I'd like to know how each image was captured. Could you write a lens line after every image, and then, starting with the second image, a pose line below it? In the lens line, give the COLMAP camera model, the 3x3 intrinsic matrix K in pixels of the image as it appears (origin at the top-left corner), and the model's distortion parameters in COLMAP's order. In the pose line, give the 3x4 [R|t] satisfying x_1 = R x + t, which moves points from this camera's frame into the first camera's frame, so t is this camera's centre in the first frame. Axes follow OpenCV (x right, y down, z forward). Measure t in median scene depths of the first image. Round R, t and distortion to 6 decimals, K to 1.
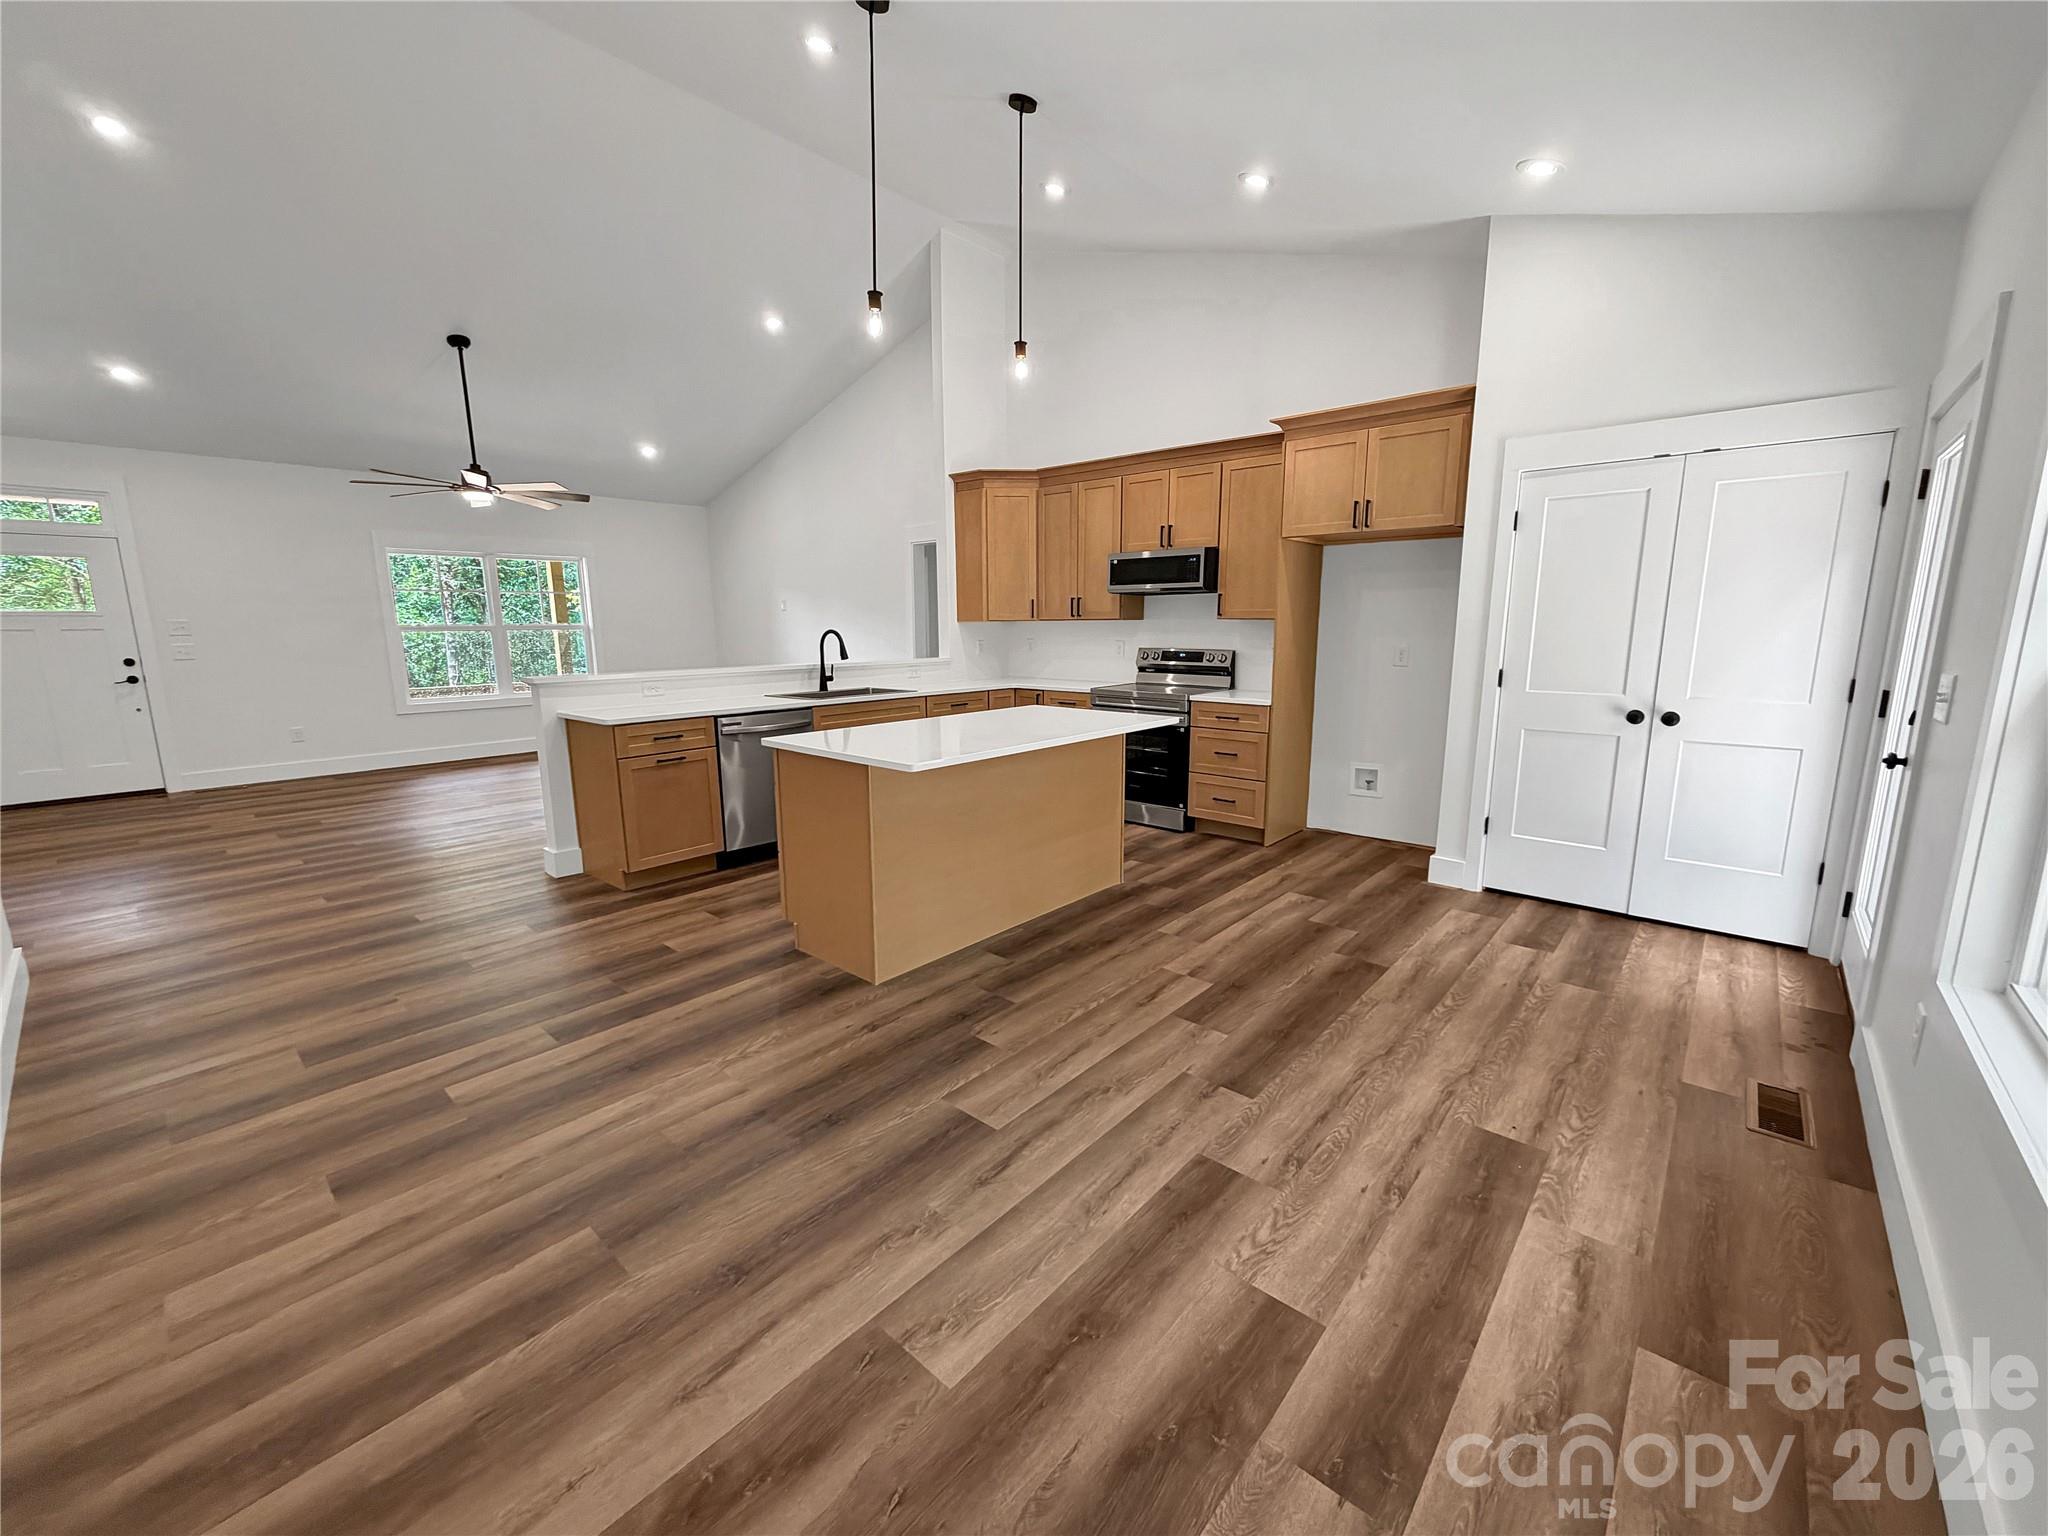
lens RADIAL K [[821.8, 0, 1002.8], [0, 821.8, 769.1], [0, 0, 1]] dist [0.001730, 0.000125]
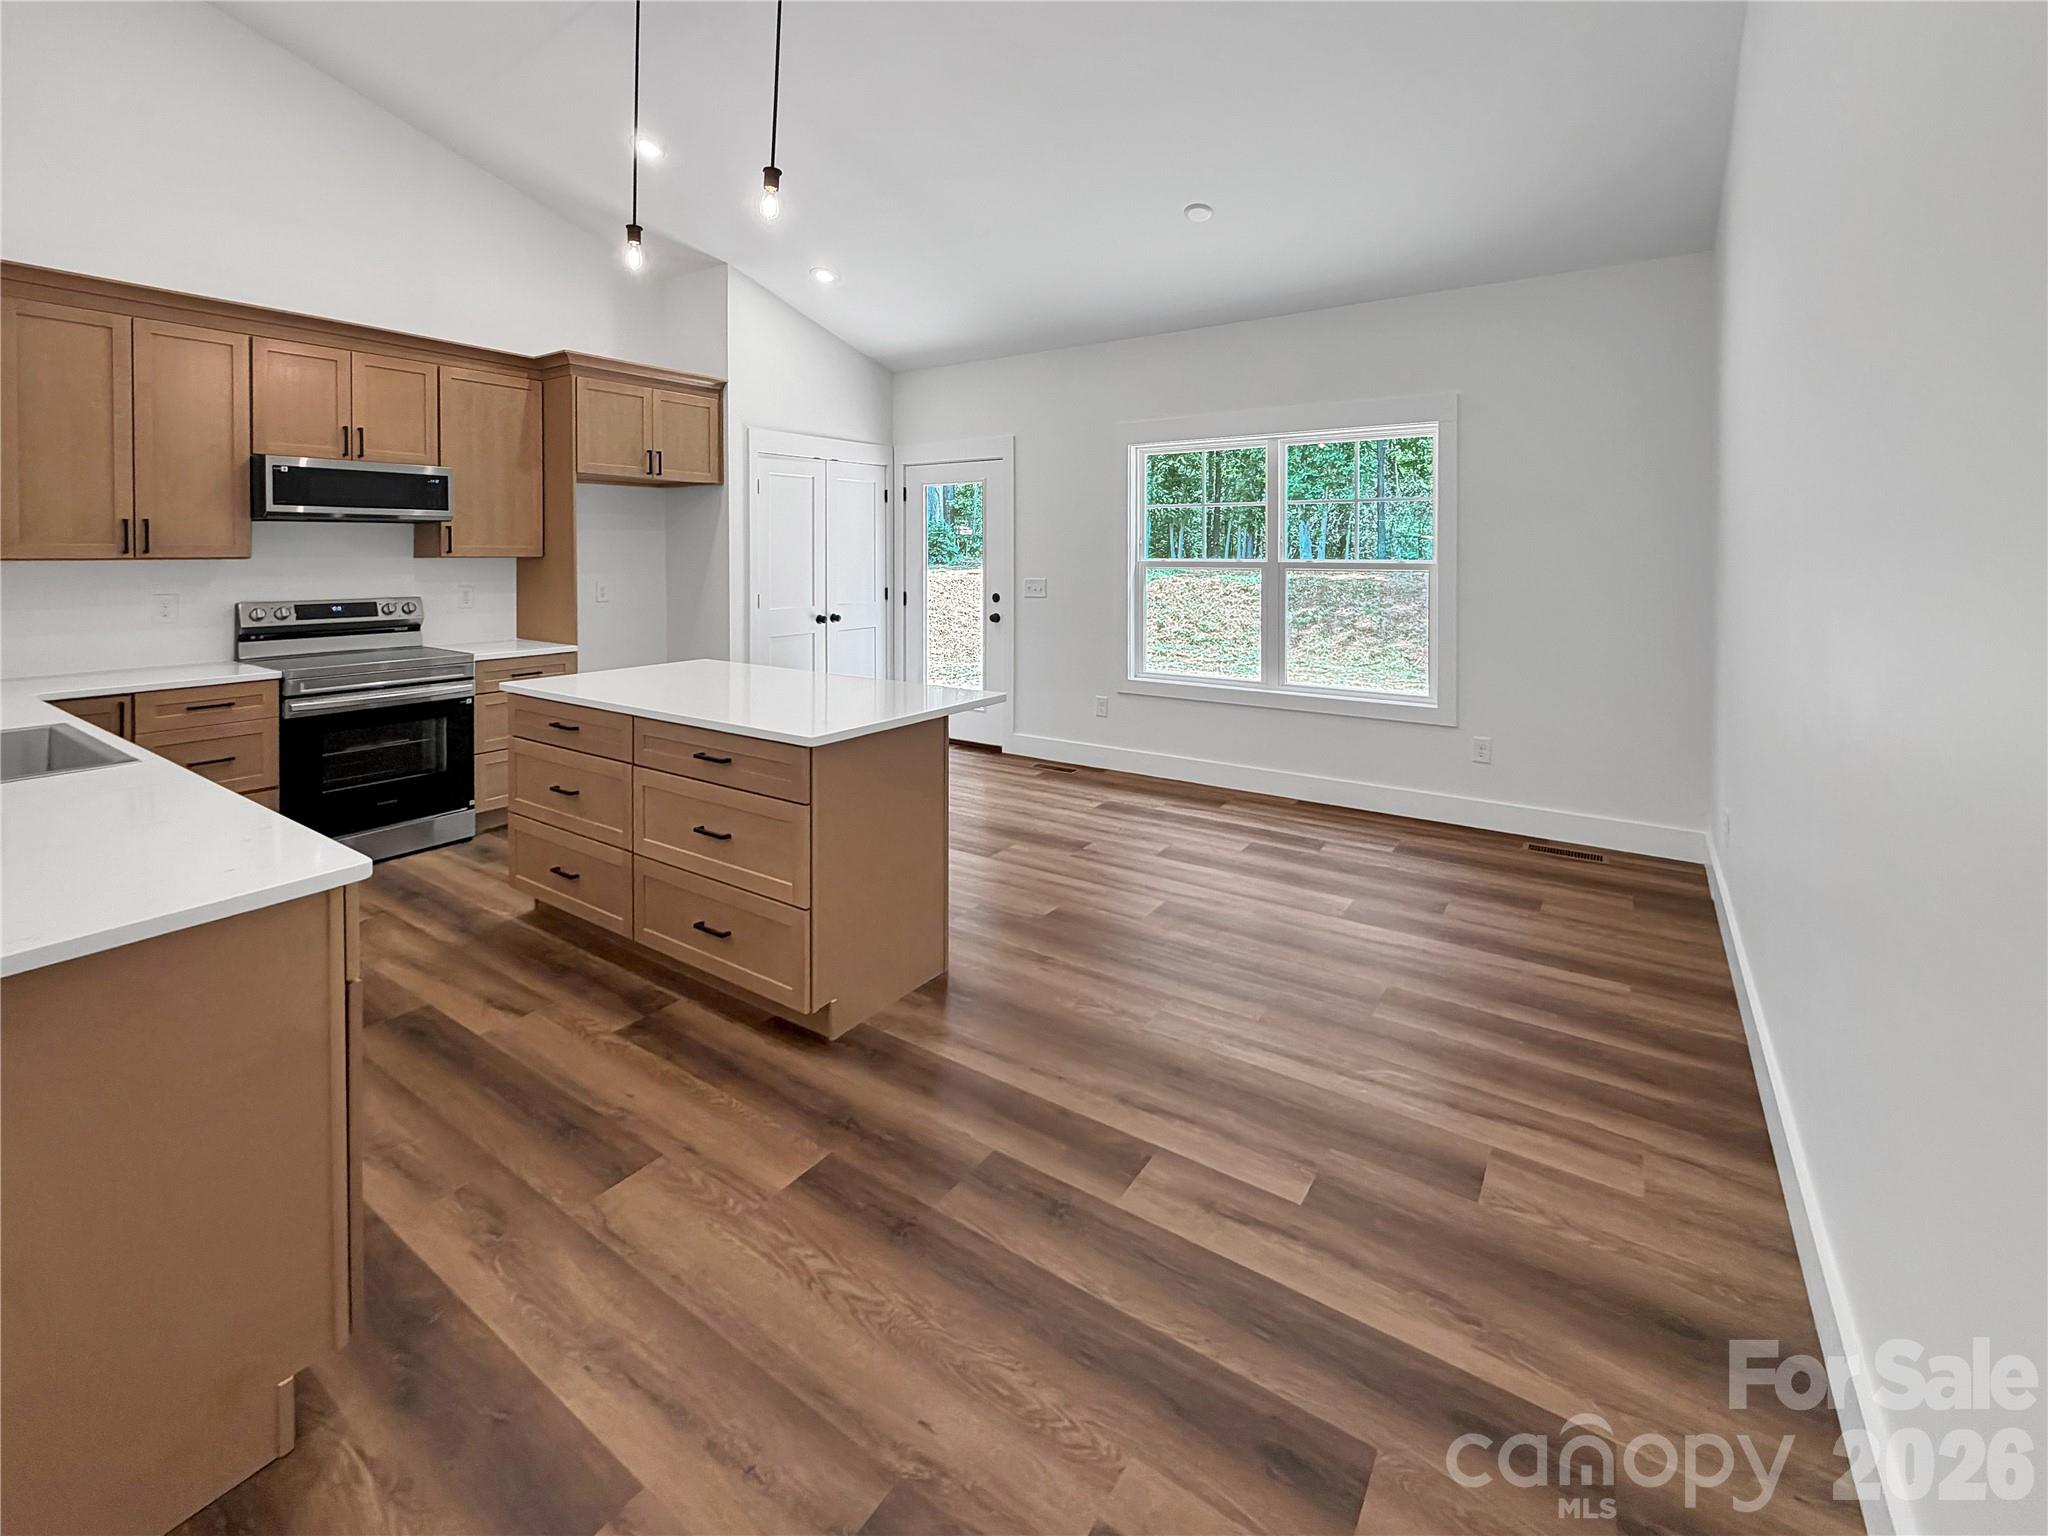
lens RADIAL K [[907.8, 0, 1022.8], [0, 907.8, 555.7], [0, 0, 1]] dist [-0.001041, -0.000084]
pose [[-0.150327, 0.000083, 0.988636, -0.903395], [0.177693, 0.983717, 0.026936, -0.147213], [-0.972537, 0.179722, -0.147894, 0.794498]]
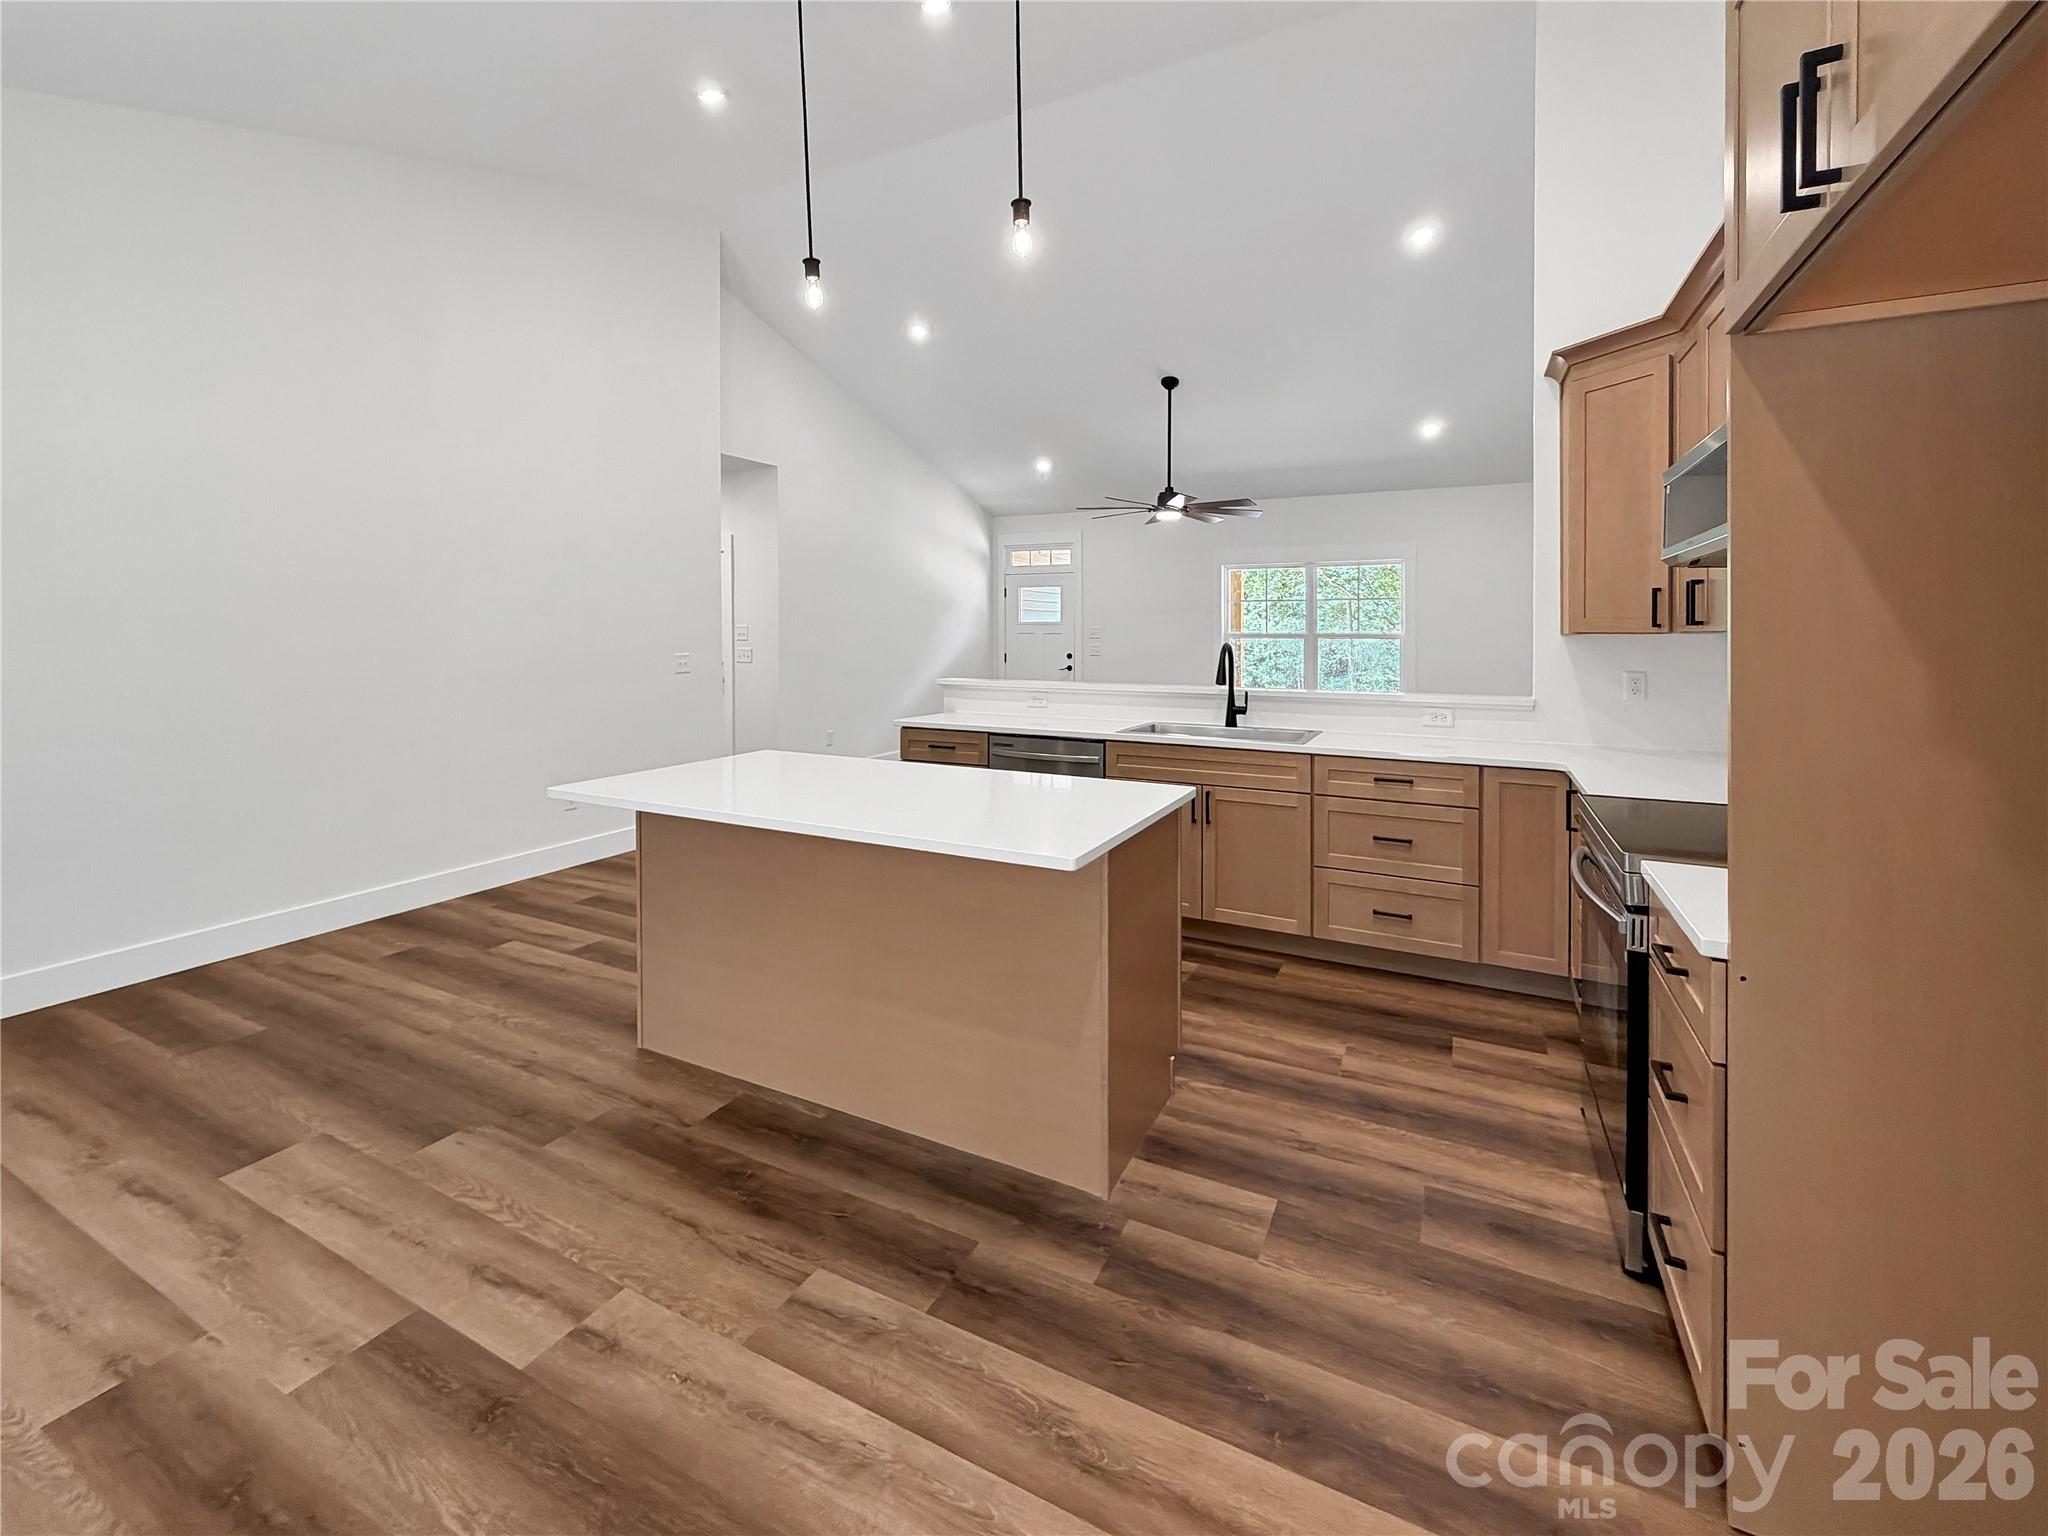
lens RADIAL K [[867.7, 0, 1011.8], [0, 867.7, 639.1], [0, 0, 1]] dist [-0.000515, 0.000371]
pose [[0.254086, 0.016495, -0.967041, 0.658922], [-0.175833, 0.983980, -0.029415, -0.161343], [0.951064, 0.177512, 0.252916, 0.857915]]
